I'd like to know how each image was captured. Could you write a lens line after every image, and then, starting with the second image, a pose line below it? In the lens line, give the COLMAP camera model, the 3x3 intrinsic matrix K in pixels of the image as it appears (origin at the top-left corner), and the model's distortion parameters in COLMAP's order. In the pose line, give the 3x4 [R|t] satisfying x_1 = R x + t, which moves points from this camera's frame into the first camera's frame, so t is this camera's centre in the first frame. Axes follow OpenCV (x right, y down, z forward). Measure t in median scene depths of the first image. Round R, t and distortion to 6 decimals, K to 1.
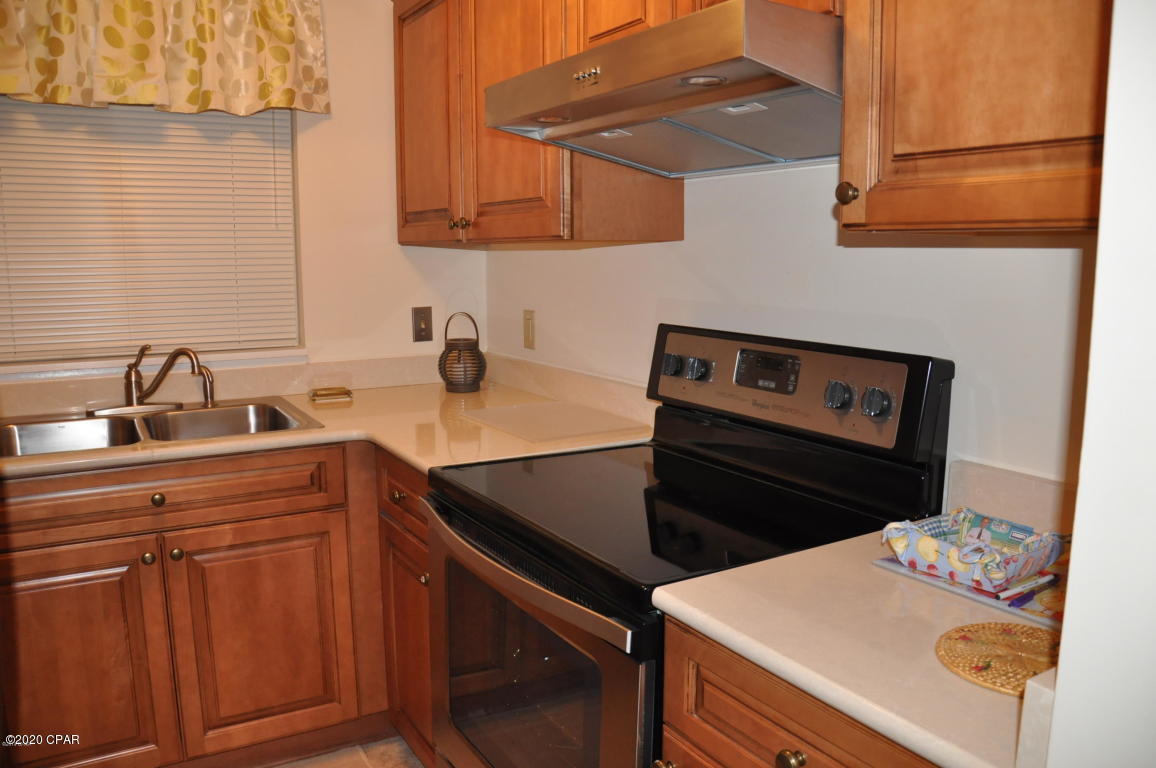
lens RADIAL K [[901.7, 0, 575.9], [0, 901.7, 387.9], [0, 0, 1]] dist [-0.164551, 0.124097]
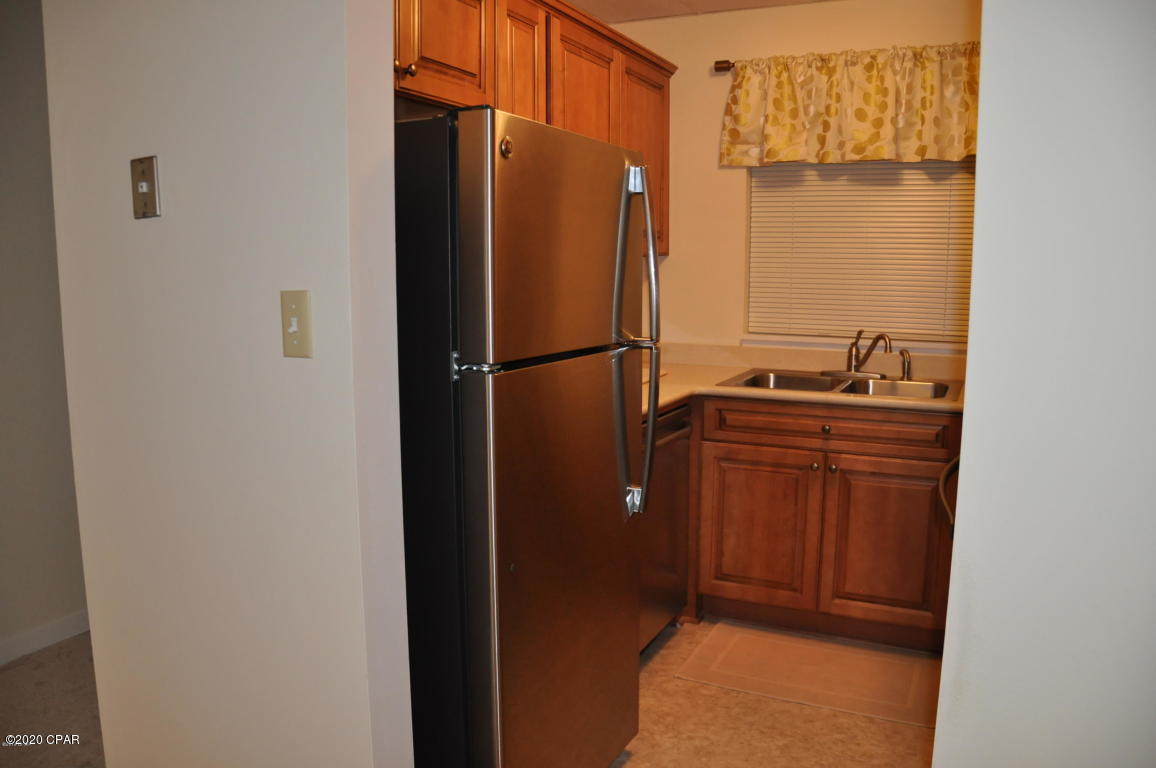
lens RADIAL K [[901.7, 0, 577.6], [0, 901.7, 383.9], [0, 0, 1]] dist [-0.164551, 0.124097]
pose [[0.555899, 0.113323, -0.823489, 0.452511], [-0.130094, 0.990317, 0.048461, 0.028057], [0.821007, 0.080192, 0.565259, -0.184249]]
